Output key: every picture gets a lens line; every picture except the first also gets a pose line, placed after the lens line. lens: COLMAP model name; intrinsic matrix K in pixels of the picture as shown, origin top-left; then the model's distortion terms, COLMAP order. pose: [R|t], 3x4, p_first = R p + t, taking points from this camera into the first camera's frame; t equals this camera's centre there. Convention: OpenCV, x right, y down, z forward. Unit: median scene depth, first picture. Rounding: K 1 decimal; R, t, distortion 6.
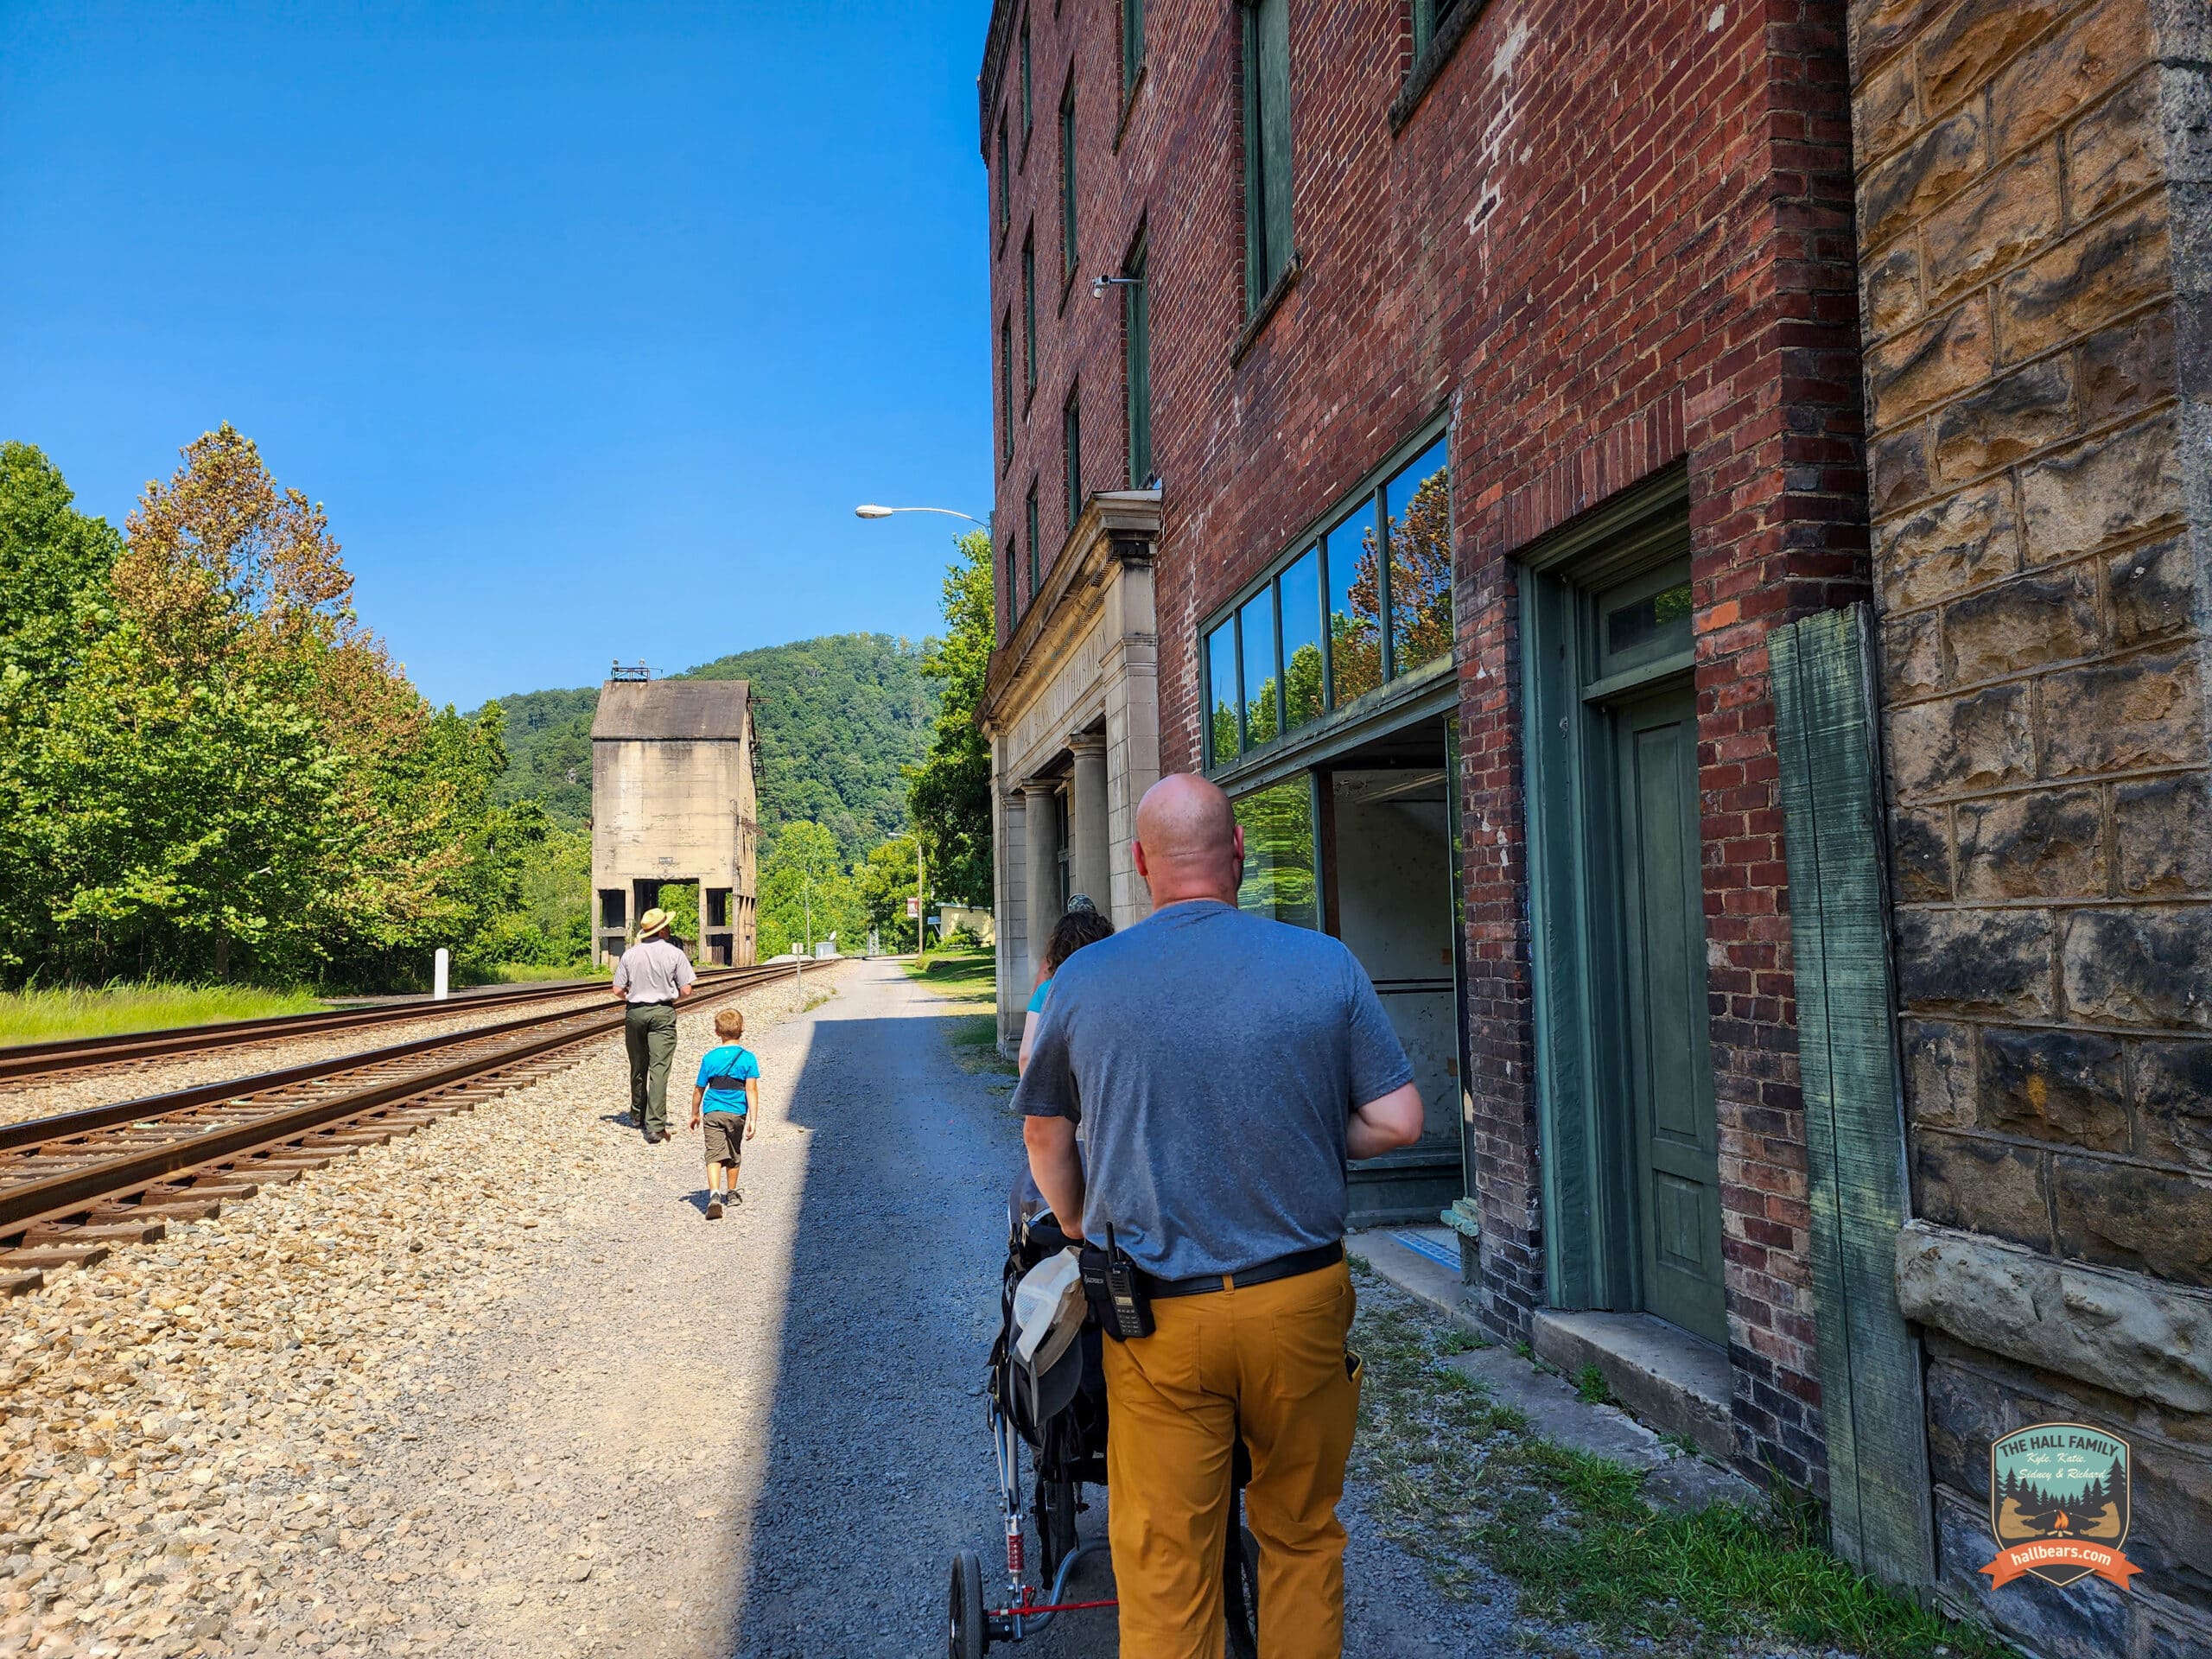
lens RADIAL K [[1495.5, 0, 1106.0], [0, 1495.5, 829.5], [0, 0, 1]] dist [0.051975, -0.001144]
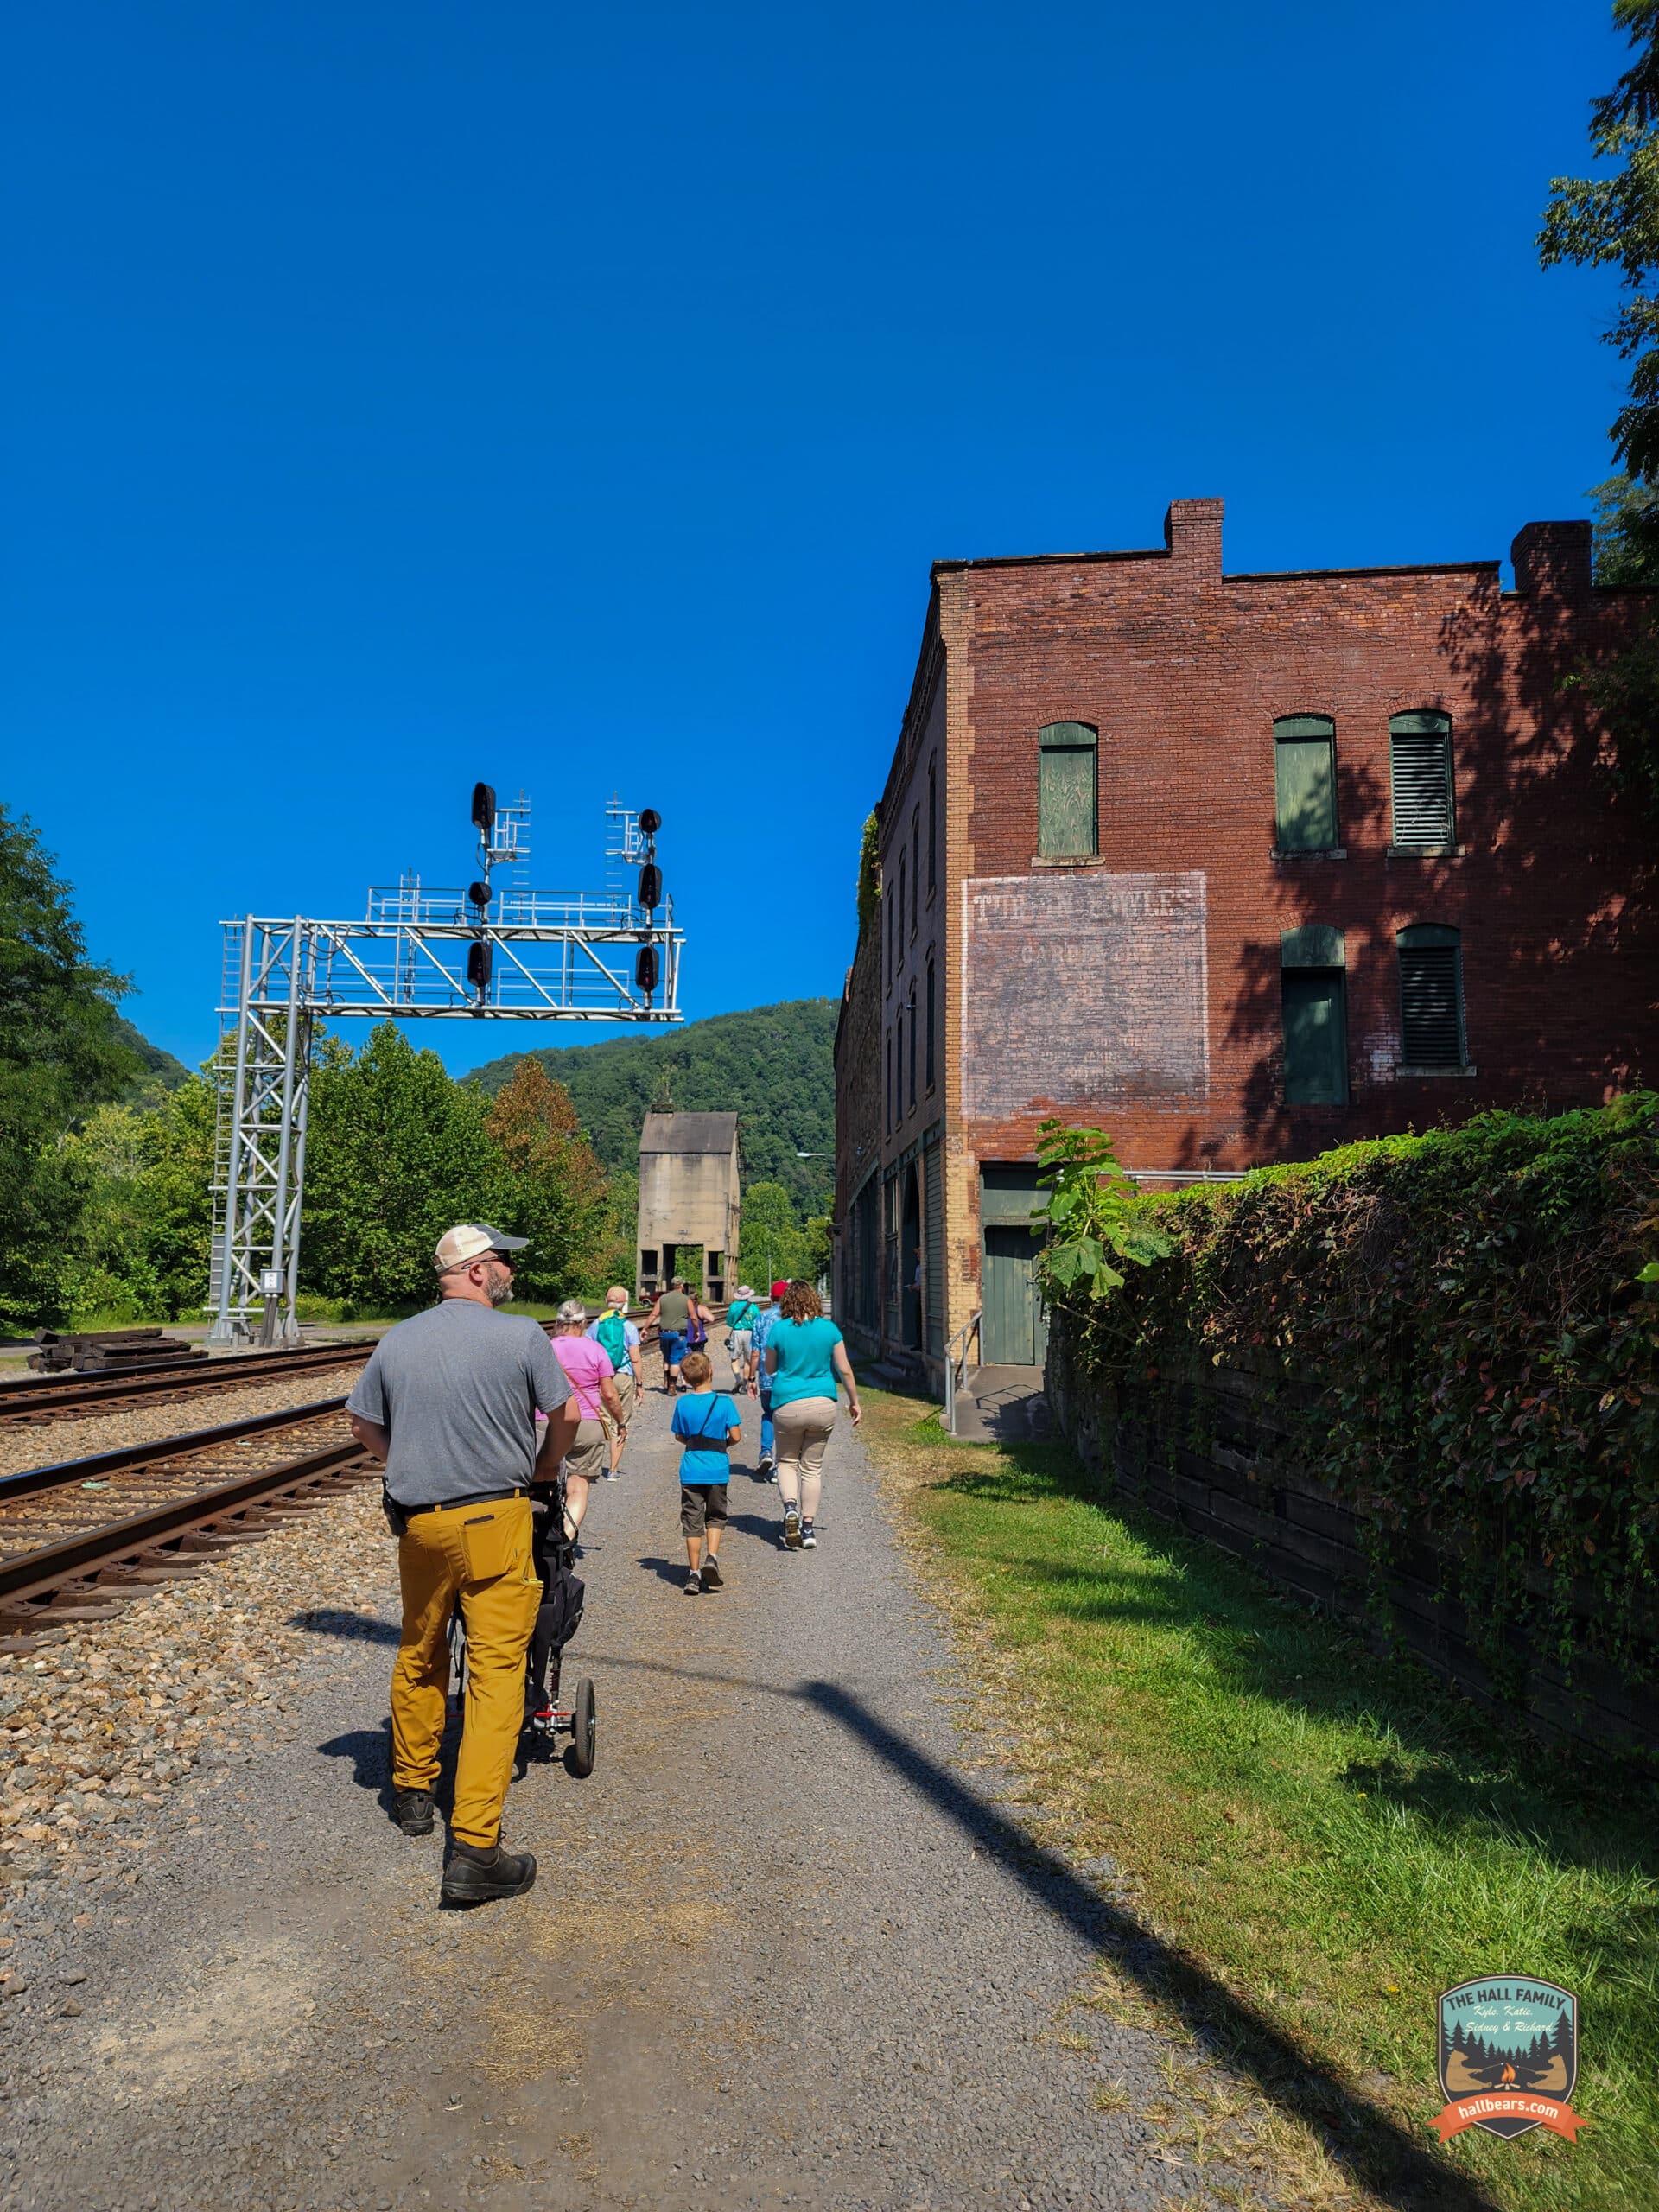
lens RADIAL K [[1495.5, 0, 837.5], [0, 1495.5, 1053.3], [0, 0, 1]] dist [0.051975, -0.001144]
pose [[0.988655, 0.007696, -0.150006, 0.086443], [-0.019623, 0.996745, -0.078197, -0.042229], [0.148916, 0.080254, 0.985588, -0.471667]]
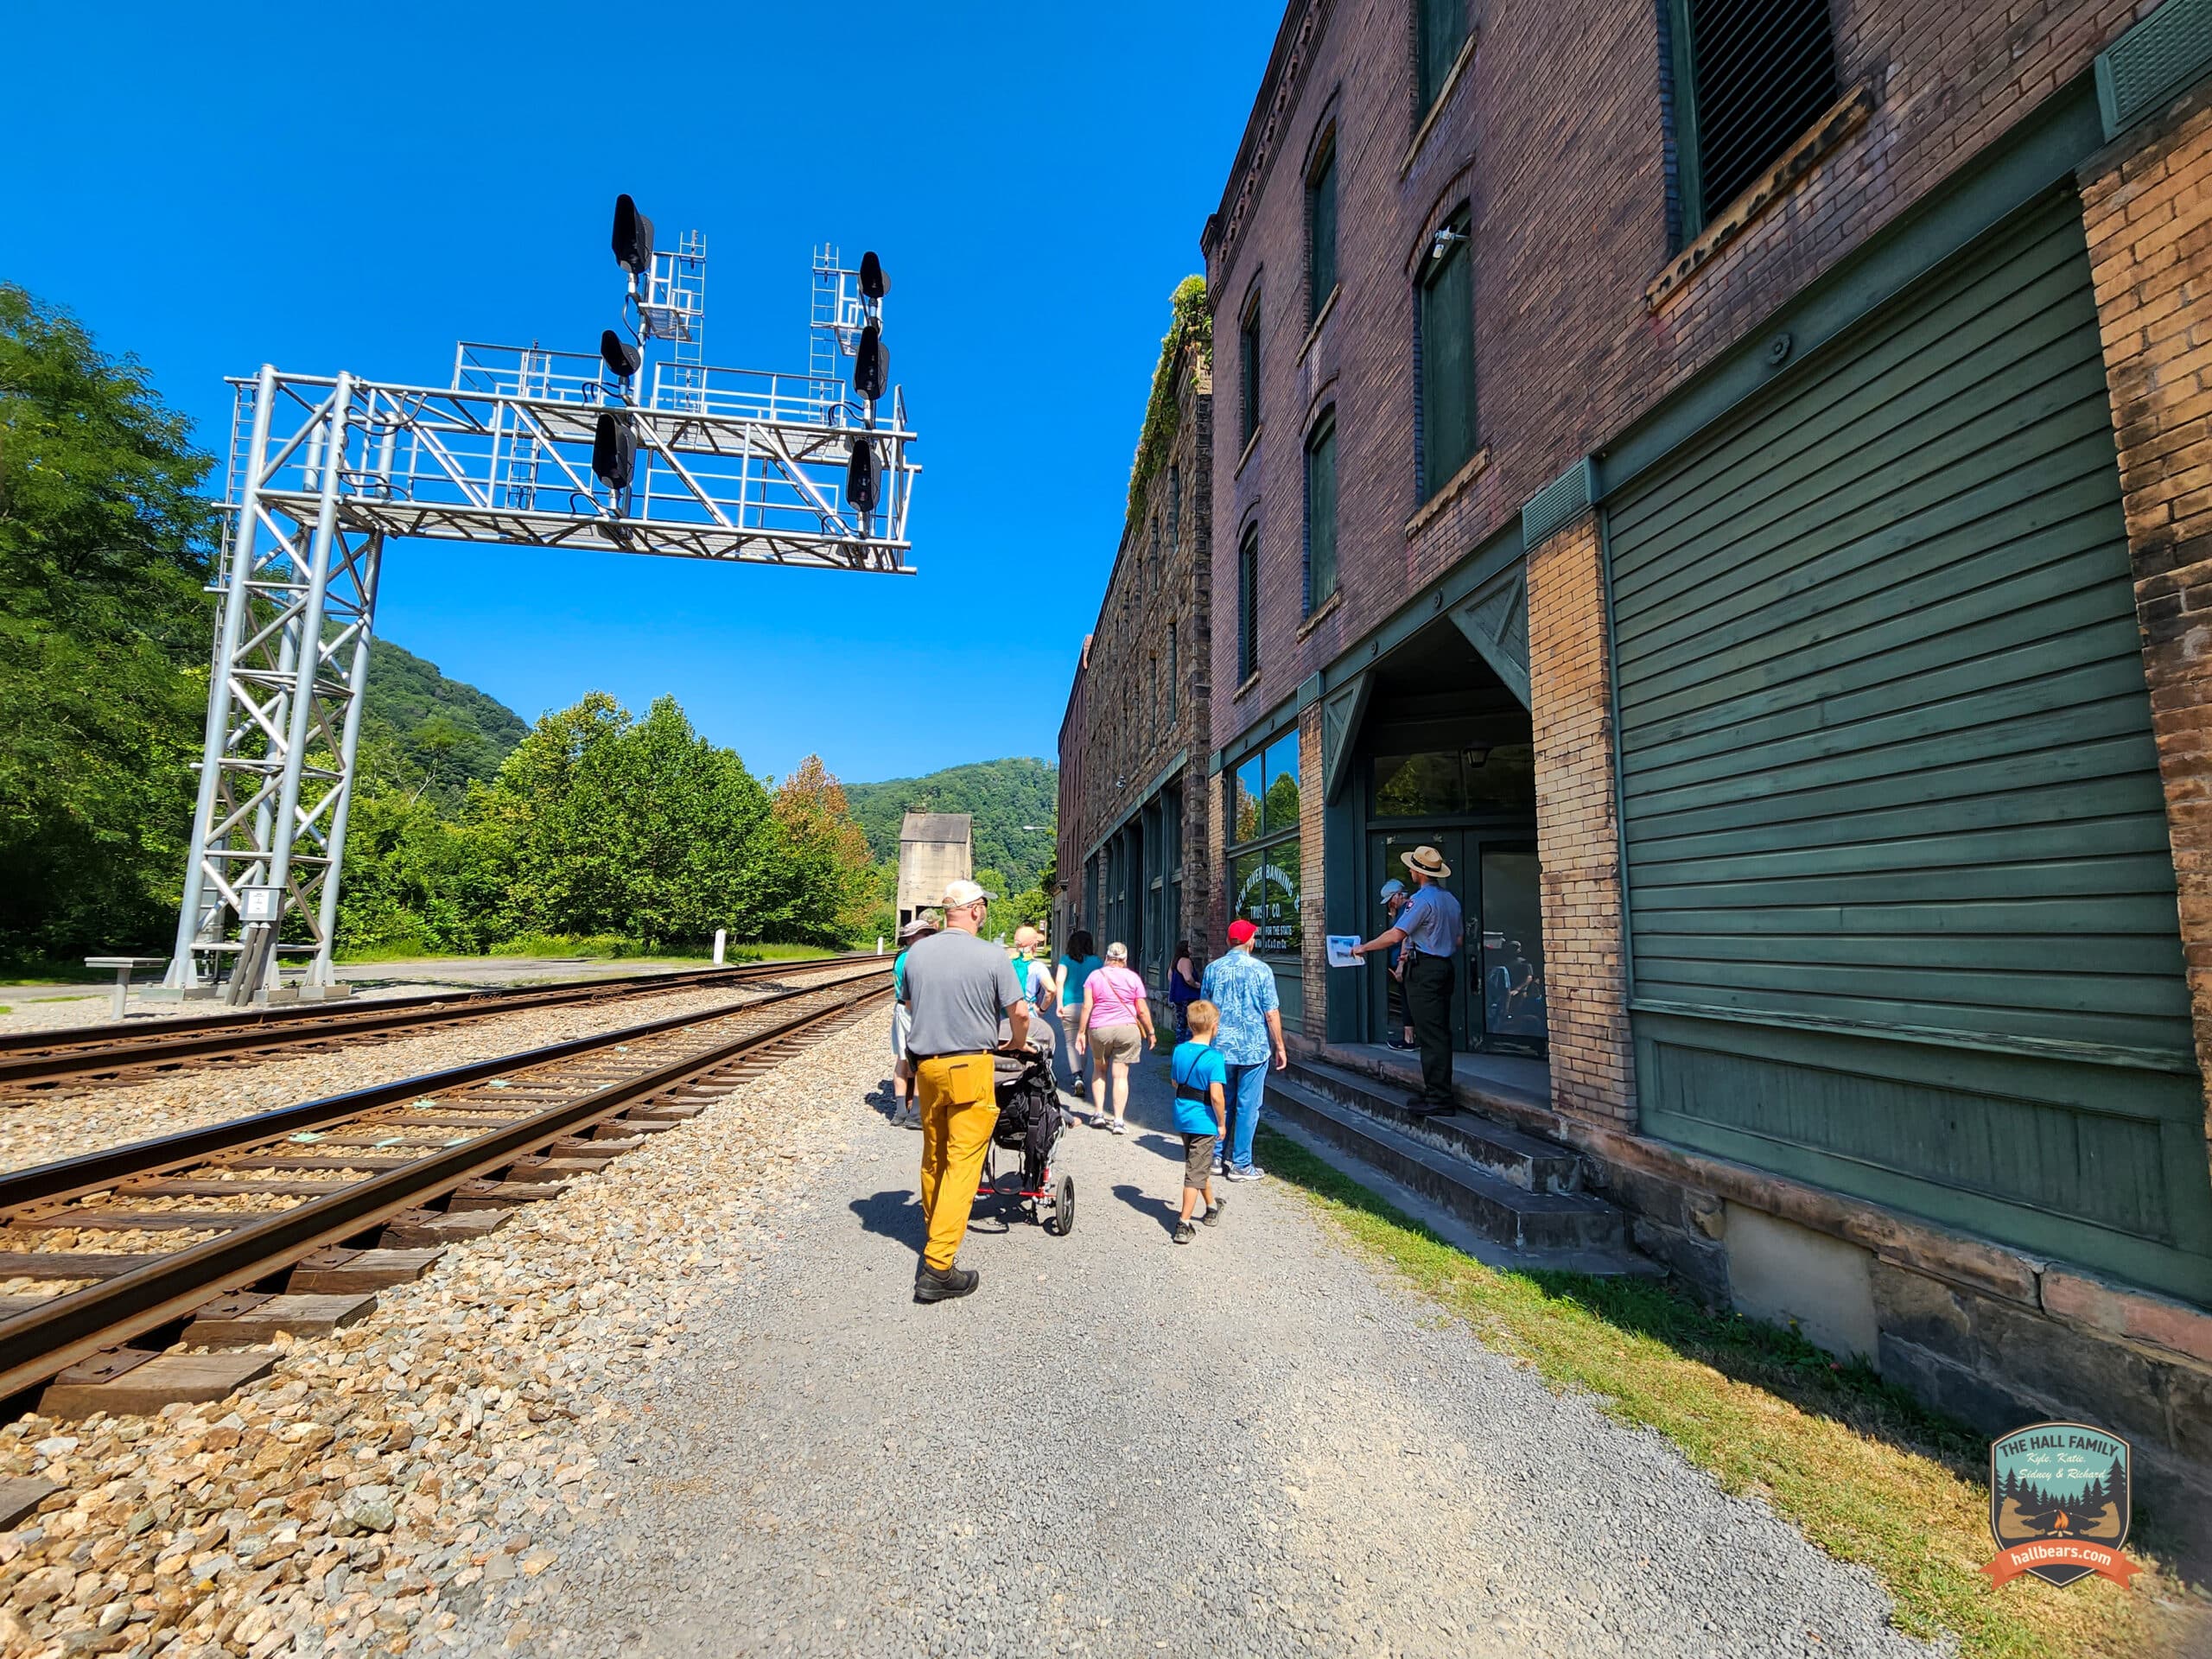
lens RADIAL K [[922.7, 0, 1106.0], [0, 922.7, 829.5], [0, 0, 1]] dist [0.012208, 0.000116]
pose [[0.996694, 0.040660, -0.070336, 0.044988], [-0.043914, 0.998005, -0.045352, -0.026130], [0.068352, 0.048291, 0.996492, -0.290688]]
